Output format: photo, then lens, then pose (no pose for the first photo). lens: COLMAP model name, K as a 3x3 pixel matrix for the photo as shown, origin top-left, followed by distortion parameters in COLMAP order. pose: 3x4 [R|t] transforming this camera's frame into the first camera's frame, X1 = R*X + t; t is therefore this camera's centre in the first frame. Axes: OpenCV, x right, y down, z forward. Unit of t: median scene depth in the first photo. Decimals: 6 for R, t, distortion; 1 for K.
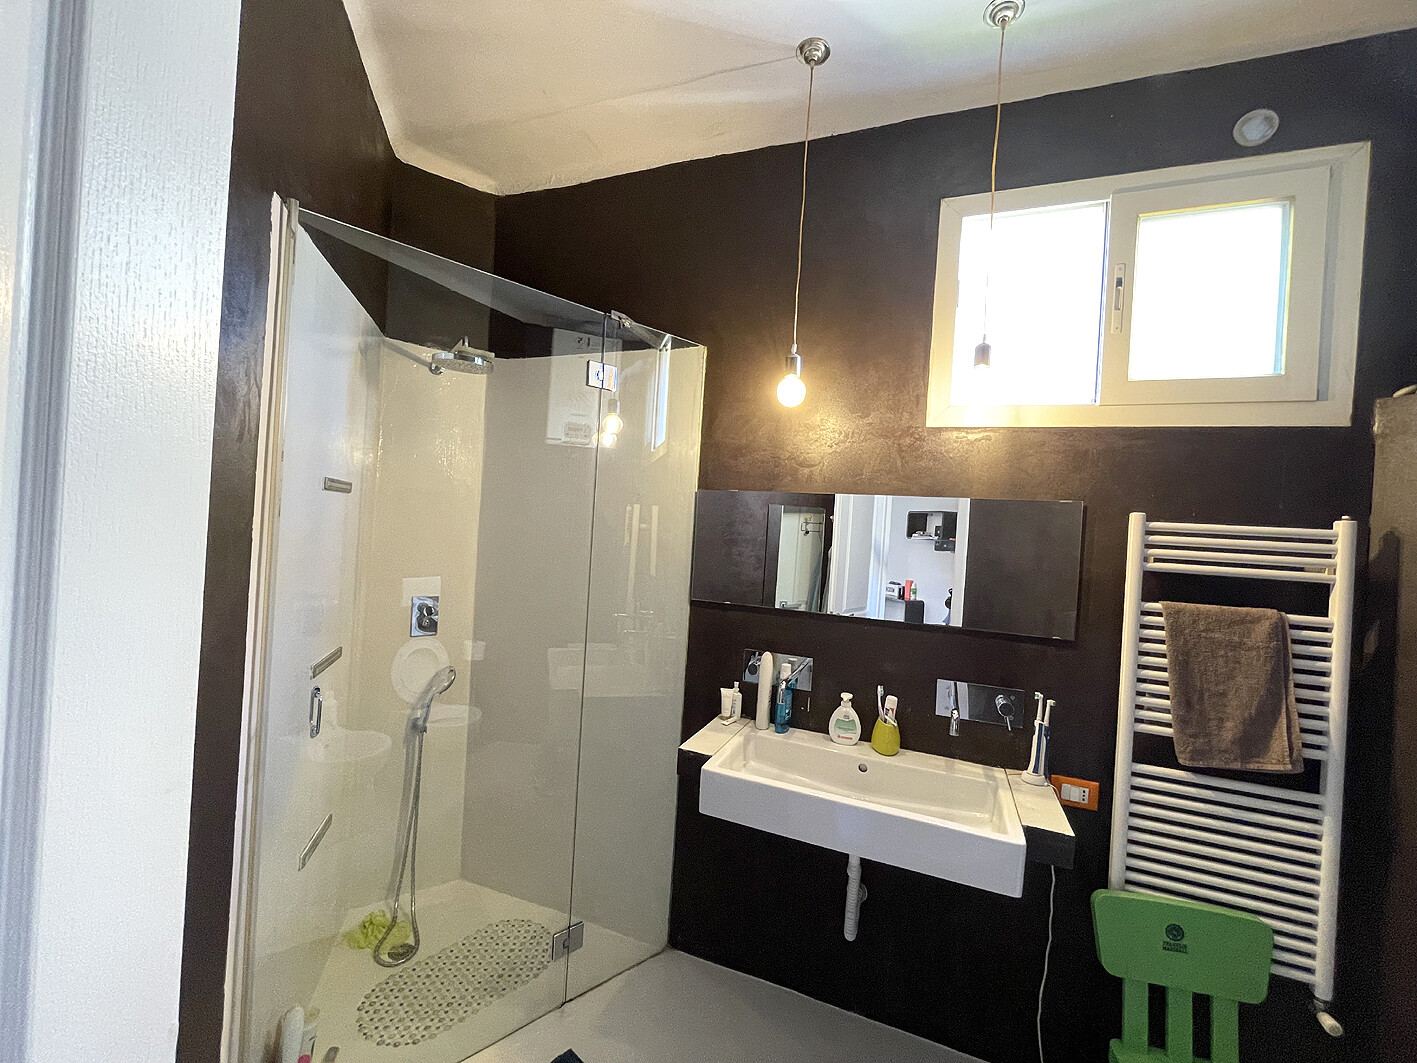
lens RADIAL K [[571.6, 0, 708.5], [0, 571.6, 531.5], [0, 0, 1]] dist [-0.000761, -0.000209]
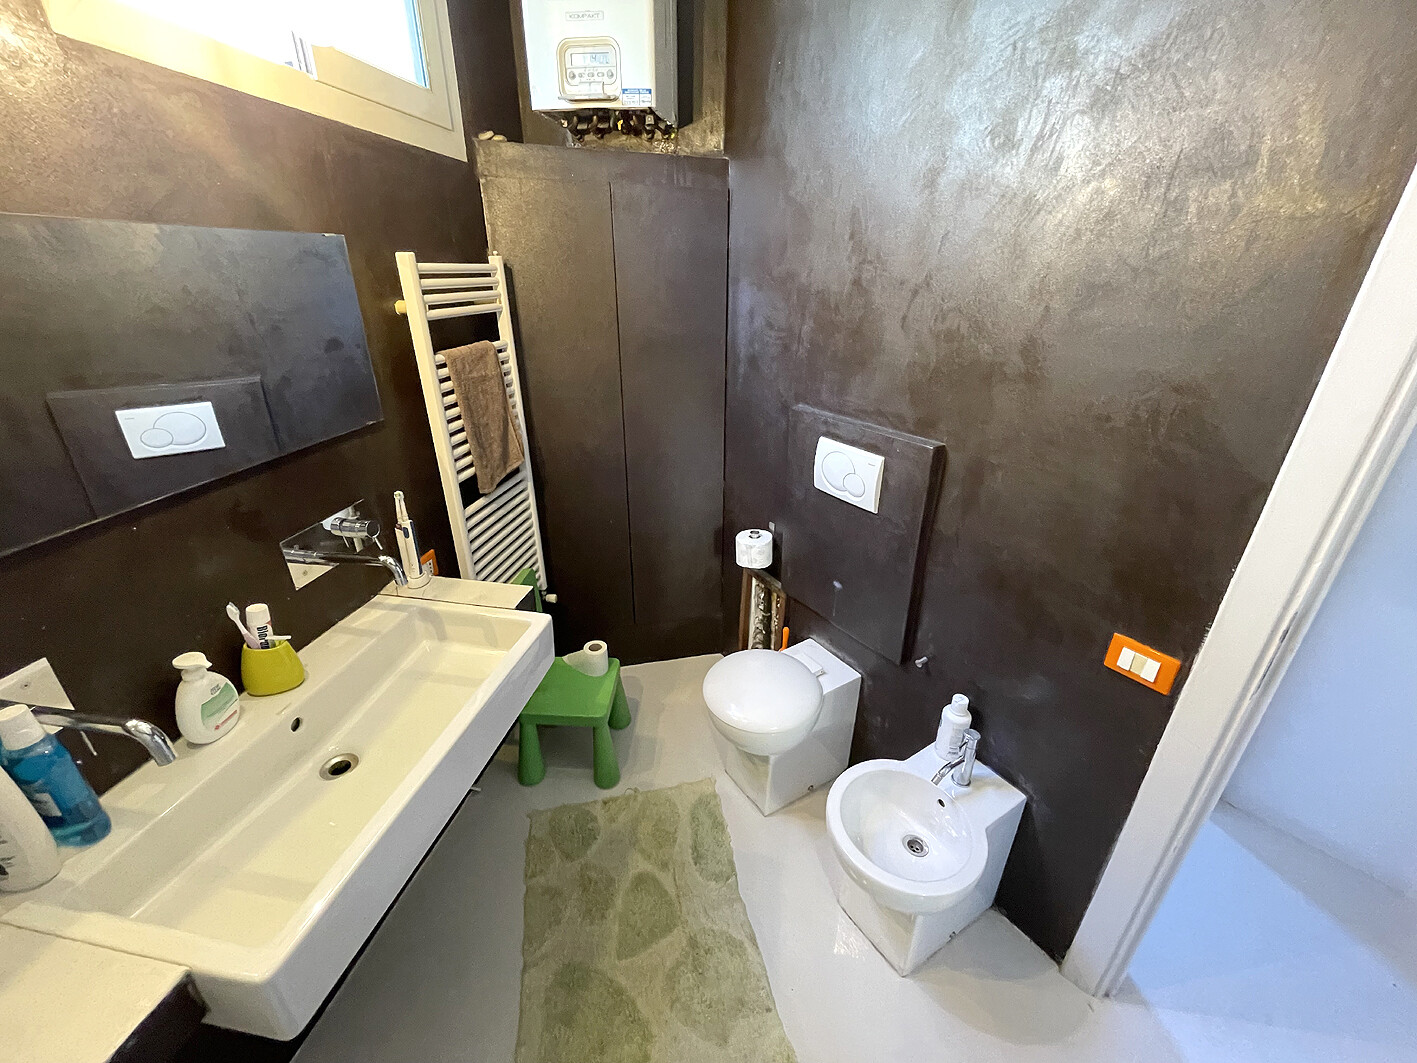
lens RADIAL K [[571.6, 0, 708.5], [0, 571.6, 531.5], [0, 0, 1]] dist [-0.000761, -0.000209]
pose [[-0.205485, -0.460702, 0.863441, -0.297519], [-0.011550, 0.883348, 0.468575, -0.071252], [-0.978592, 0.086313, -0.186836, 0.770511]]
